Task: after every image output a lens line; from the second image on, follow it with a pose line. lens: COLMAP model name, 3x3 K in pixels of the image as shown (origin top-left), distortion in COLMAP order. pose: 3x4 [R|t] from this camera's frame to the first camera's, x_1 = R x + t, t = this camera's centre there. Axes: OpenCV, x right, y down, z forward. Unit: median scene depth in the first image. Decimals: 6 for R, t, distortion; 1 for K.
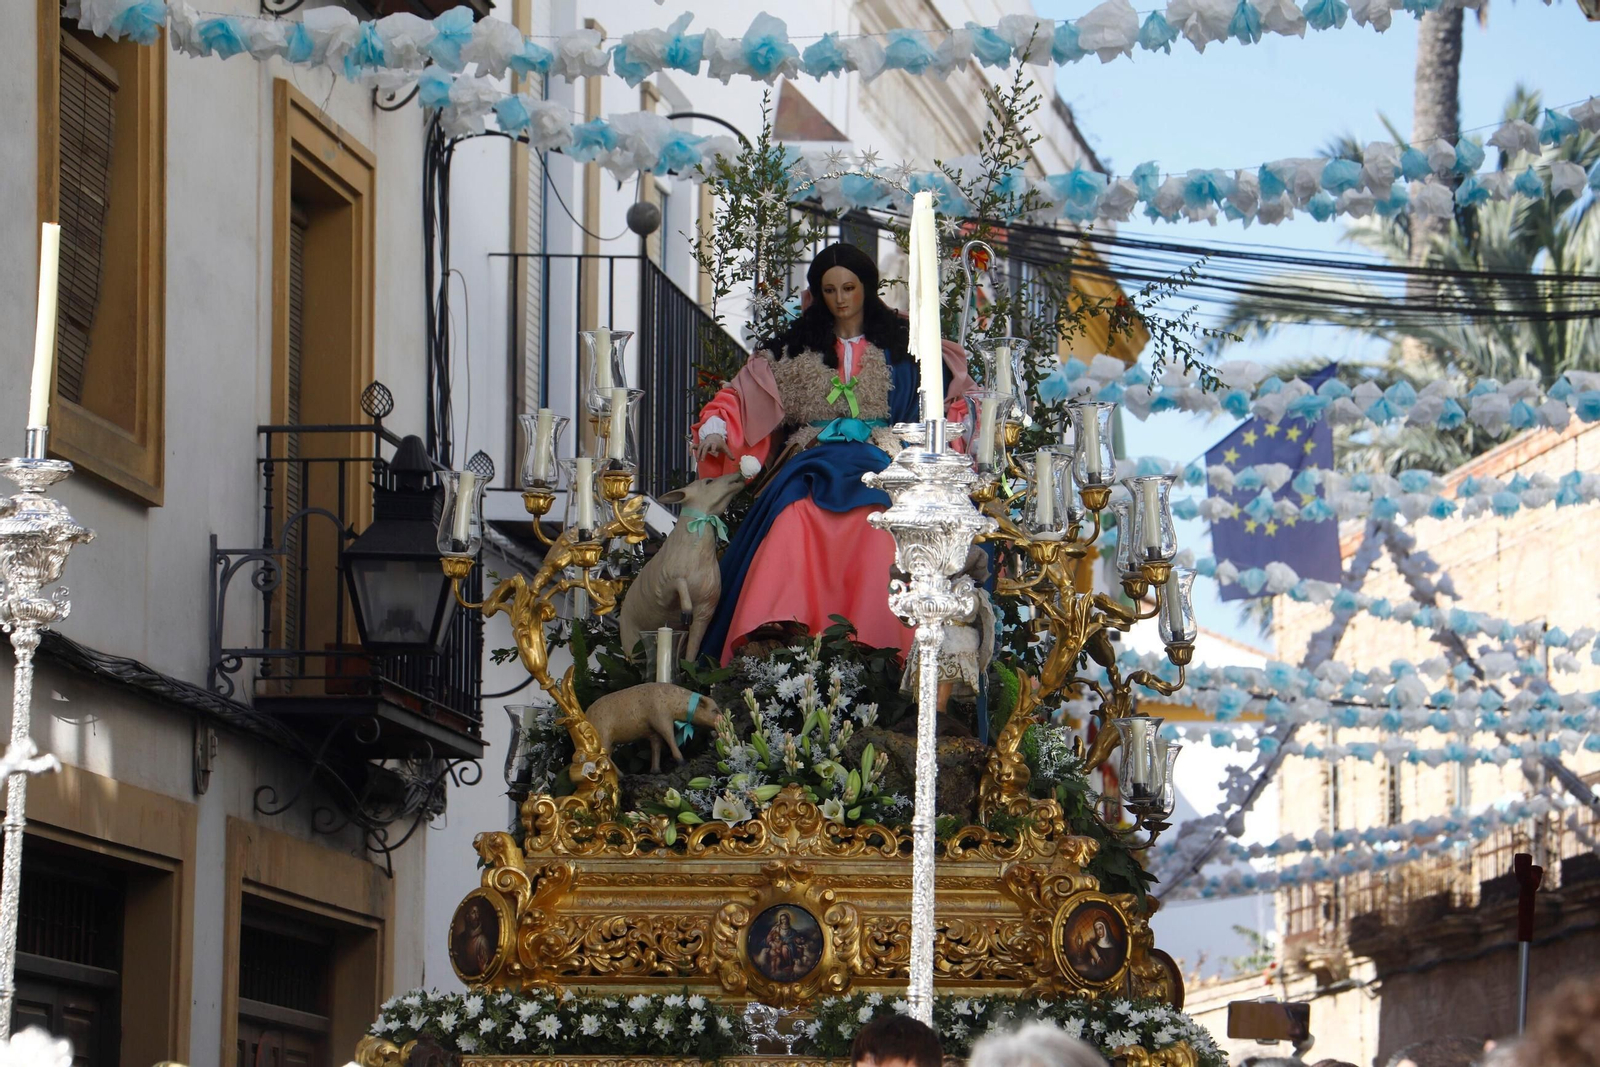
lens RADIAL K [[7737.6, 0, 800.0], [0, 7737.6, 533.5], [0, 0, 1]] dist [0.659162, 65.496881]
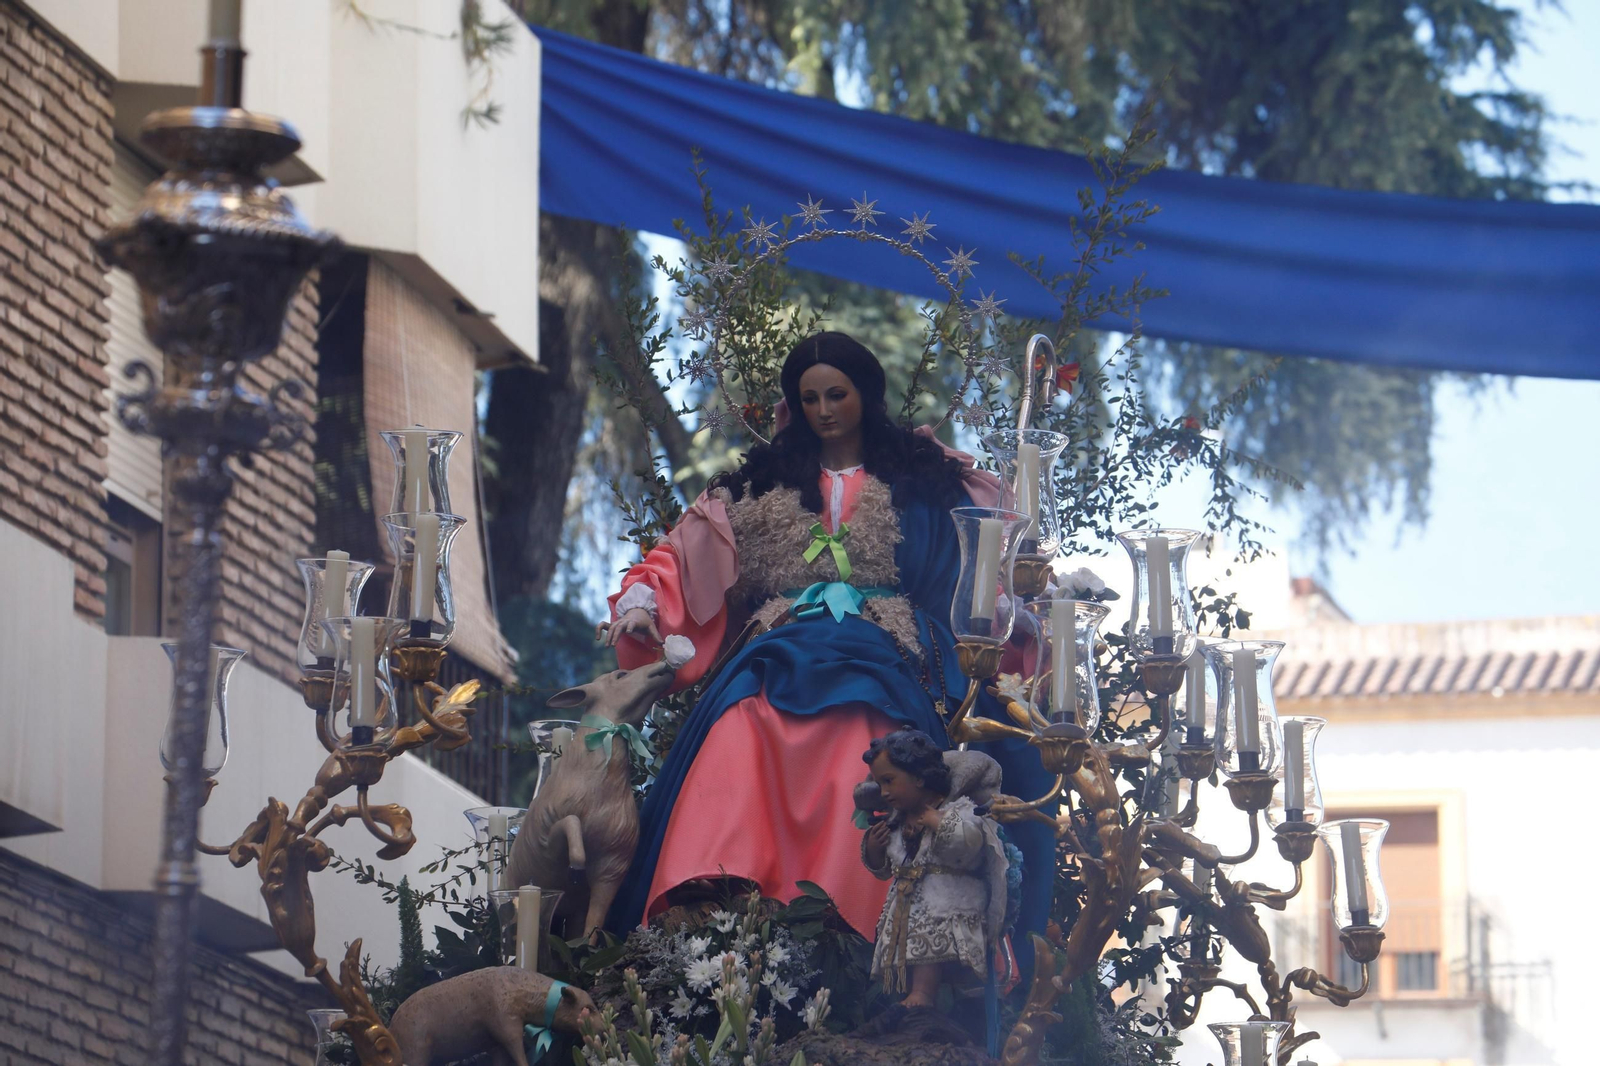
lens RADIAL K [[7757.8, 0, 669.4], [0, 7757.8, 580.5], [0, 0, 1]] dist [0.190919, 301.184625]
pose [[0.996323, -0.010749, -0.085005, 0.050472], [0.006738, 0.998857, -0.047330, 0.017231], [0.085417, 0.046583, 0.995256, 0.325671]]
